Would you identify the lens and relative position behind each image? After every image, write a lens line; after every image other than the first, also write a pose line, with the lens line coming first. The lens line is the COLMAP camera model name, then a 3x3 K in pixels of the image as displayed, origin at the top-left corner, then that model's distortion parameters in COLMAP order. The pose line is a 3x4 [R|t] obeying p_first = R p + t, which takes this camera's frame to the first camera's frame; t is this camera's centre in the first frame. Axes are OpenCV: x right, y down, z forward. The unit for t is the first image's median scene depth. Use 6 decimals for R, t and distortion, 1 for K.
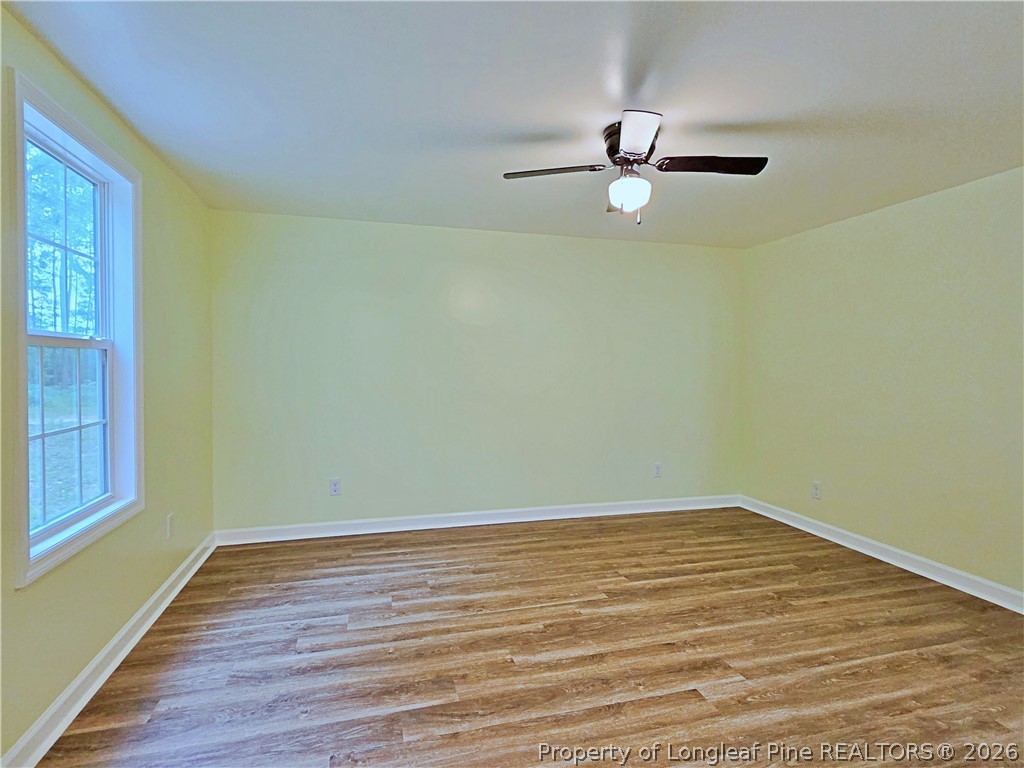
lens RADIAL K [[524.9, 0, 507.4], [0, 524.9, 390.3], [0, 0, 1]] dist [0.003883, -0.003488]
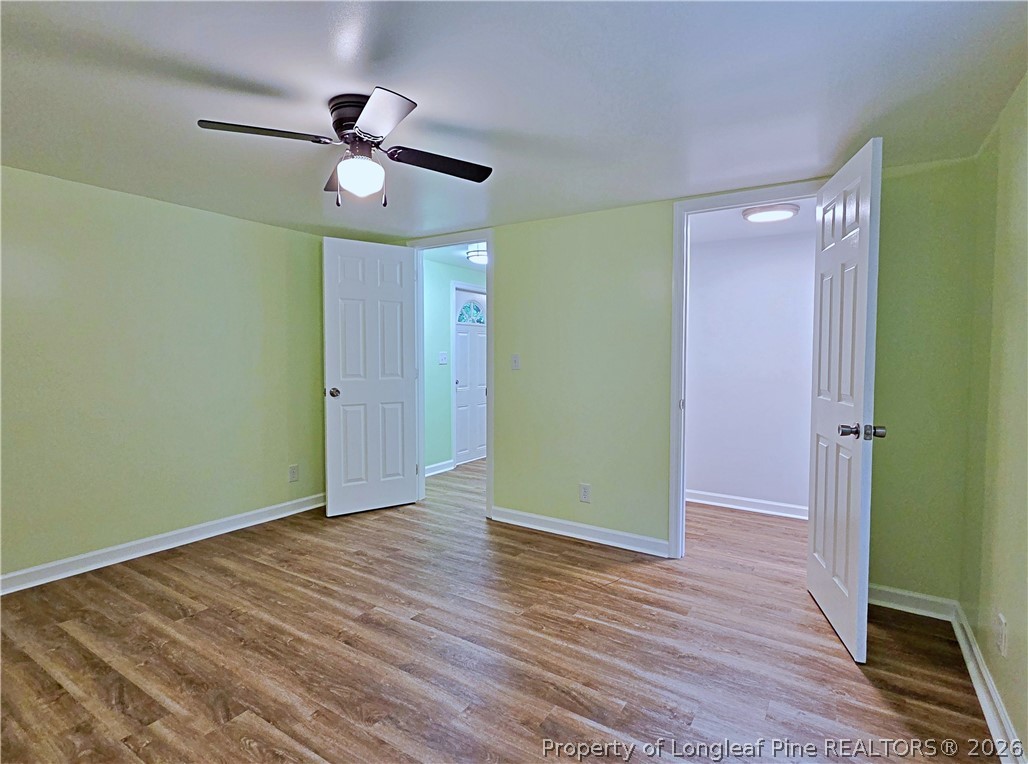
lens RADIAL K [[527.0, 0, 514.6], [0, 527.0, 383.9], [0, 0, 1]] dist [0.003883, -0.003488]
pose [[-0.671834, -0.052229, 0.738858, -0.582094], [0.026587, 0.995168, 0.094522, -0.088324], [-0.740225, 0.083147, -0.667199, 1.305347]]
